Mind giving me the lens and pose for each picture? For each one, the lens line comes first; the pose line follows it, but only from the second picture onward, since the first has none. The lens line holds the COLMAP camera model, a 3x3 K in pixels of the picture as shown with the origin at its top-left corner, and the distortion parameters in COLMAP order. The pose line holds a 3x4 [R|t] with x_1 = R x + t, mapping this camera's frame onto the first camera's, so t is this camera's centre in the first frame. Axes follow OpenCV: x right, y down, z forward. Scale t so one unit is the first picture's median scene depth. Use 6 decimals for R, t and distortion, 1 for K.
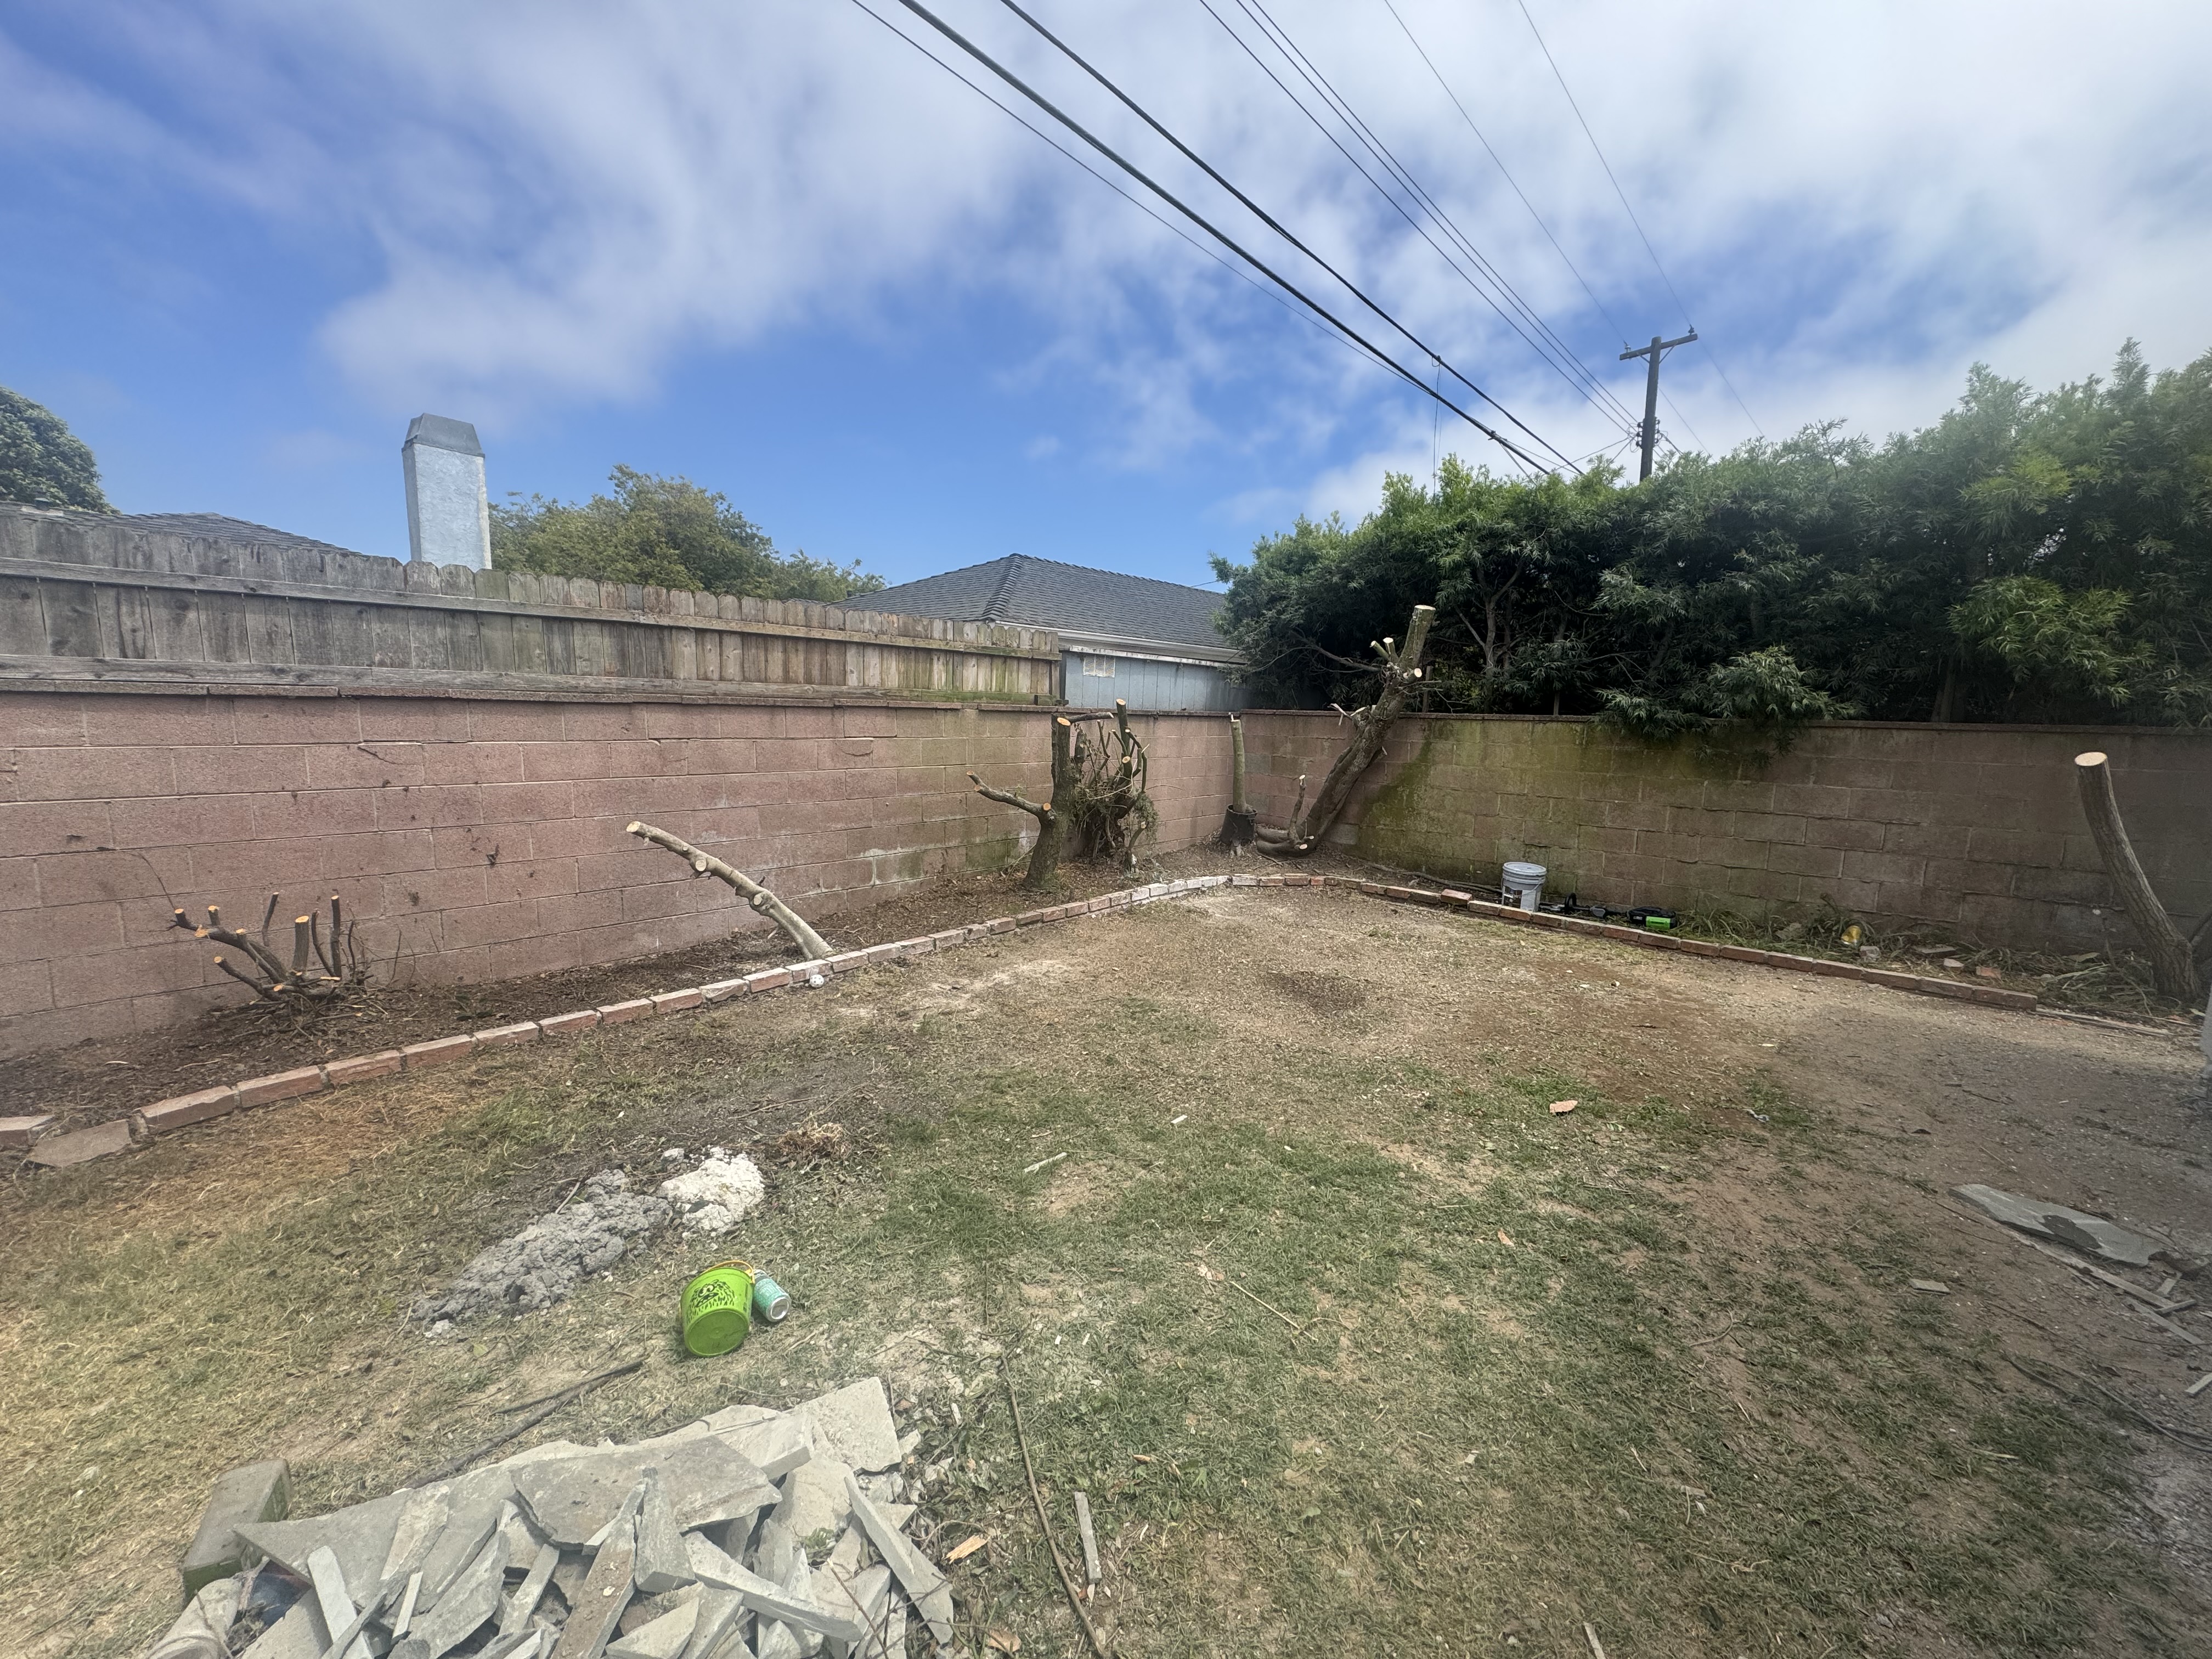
lens RADIAL K [[874.3, 0, 1101.9], [0, 874.3, 829.6], [0, 0, 1]] dist [-0.001121, -0.000202]
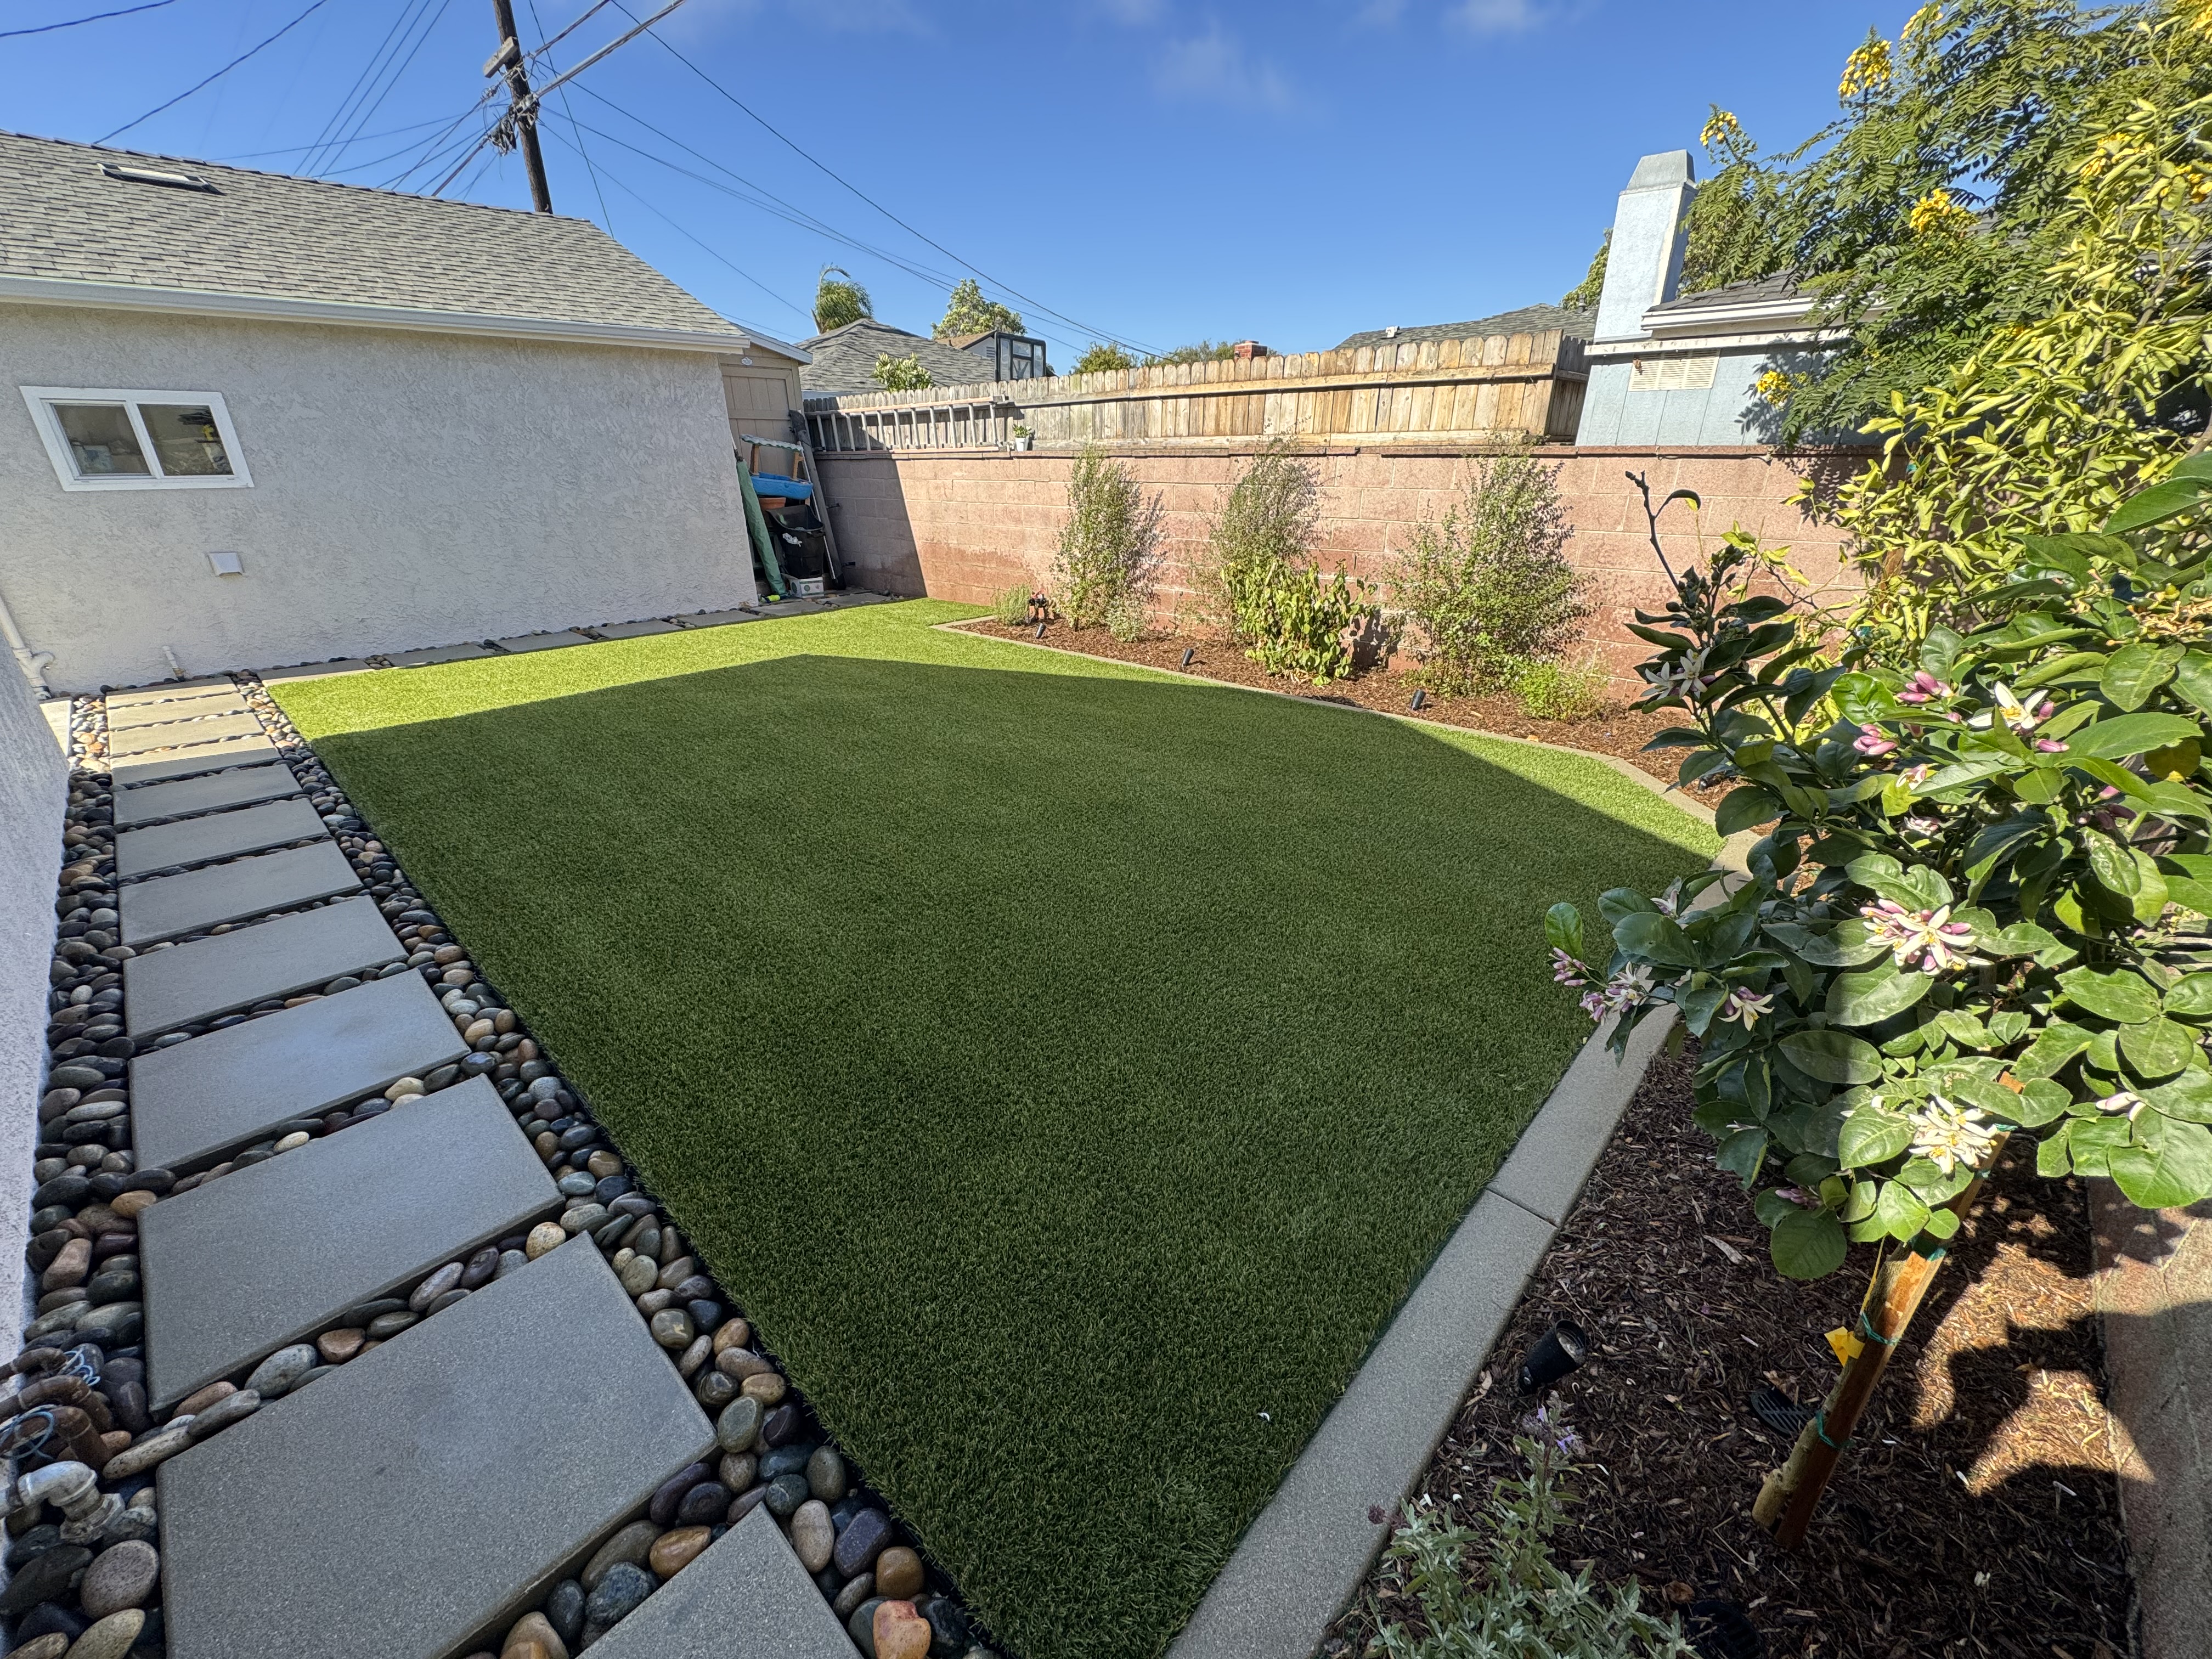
lens RADIAL K [[876.2, 0, 1101.4], [0, 876.2, 828.0], [0, 0, 1]] dist [-0.000801, -0.000113]
pose [[-0.035035, 0.372377, -0.927420, 0.848731], [-0.127862, 0.918693, 0.373703, -0.090233], [0.991173, 0.131674, 0.015426, 0.794391]]
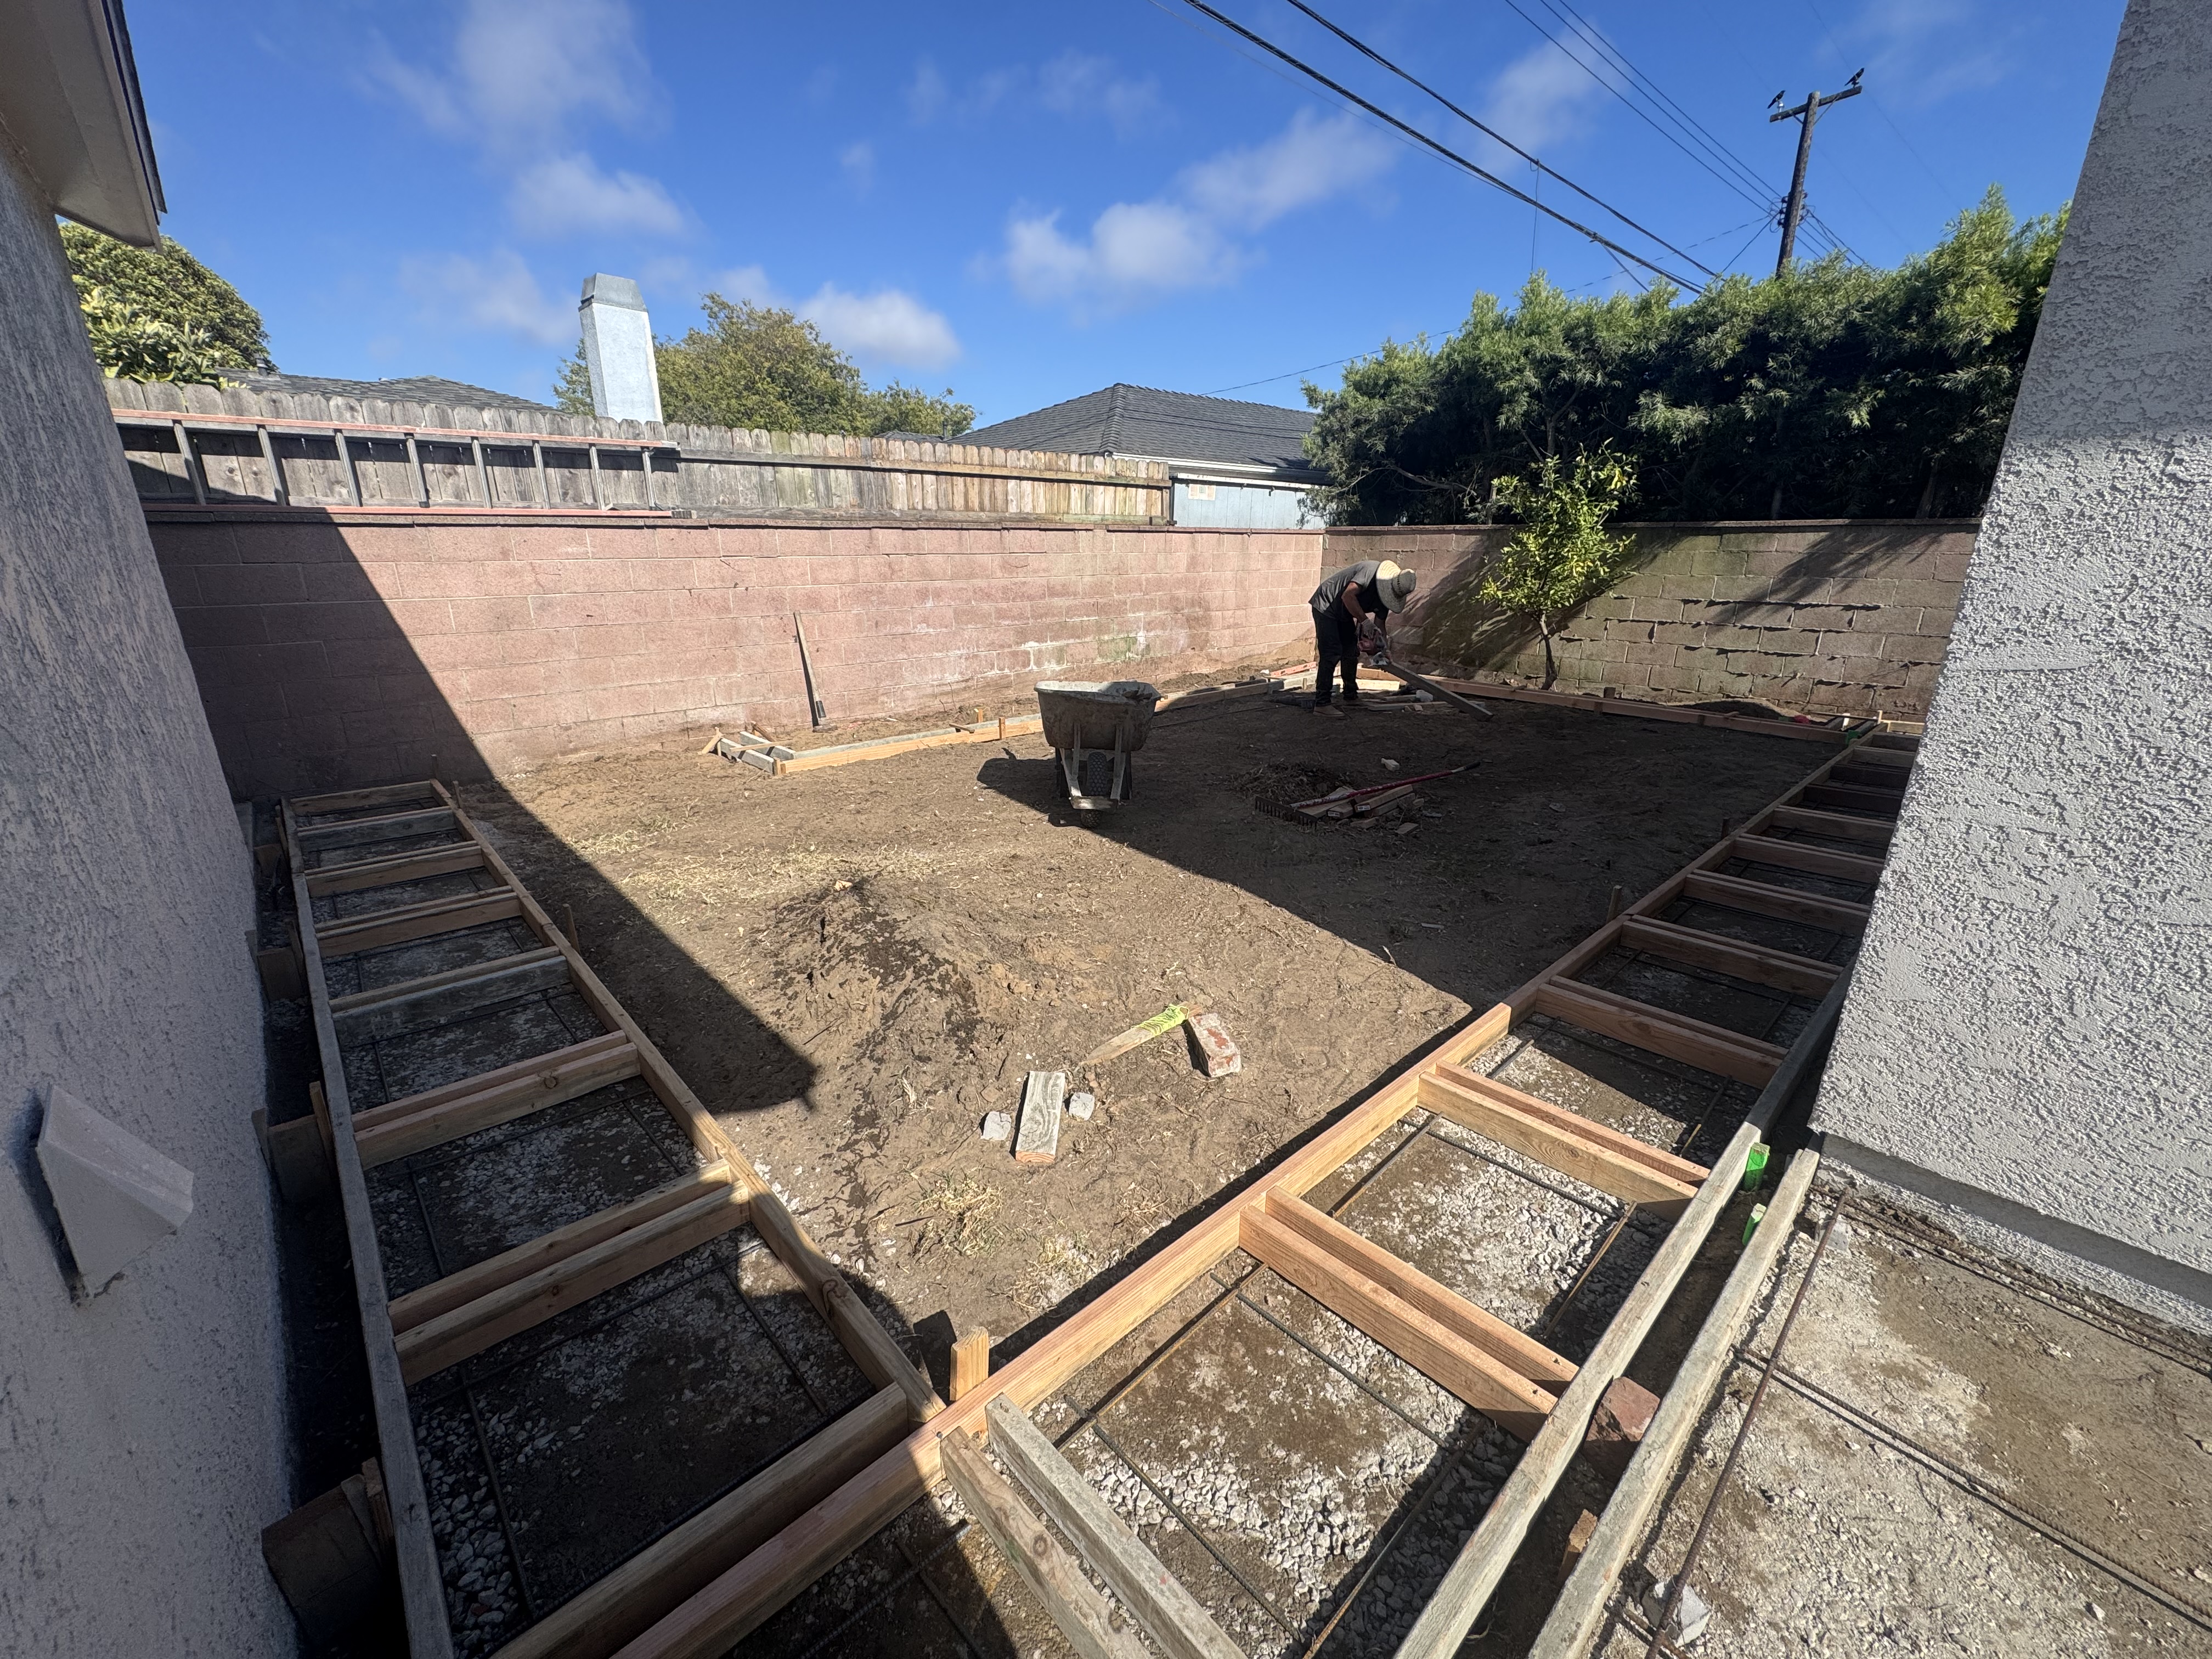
lens RADIAL K [[897.9, 0, 1101.7], [0, 897.9, 828.7], [0, 0, 1]] dist [-0.001481, -0.000246]
pose [[0.995540, 0.005424, -0.094183, -0.026105], [0.010808, 0.985215, 0.170983, 0.066282], [0.093718, -0.171238, 0.980762, -0.342464]]
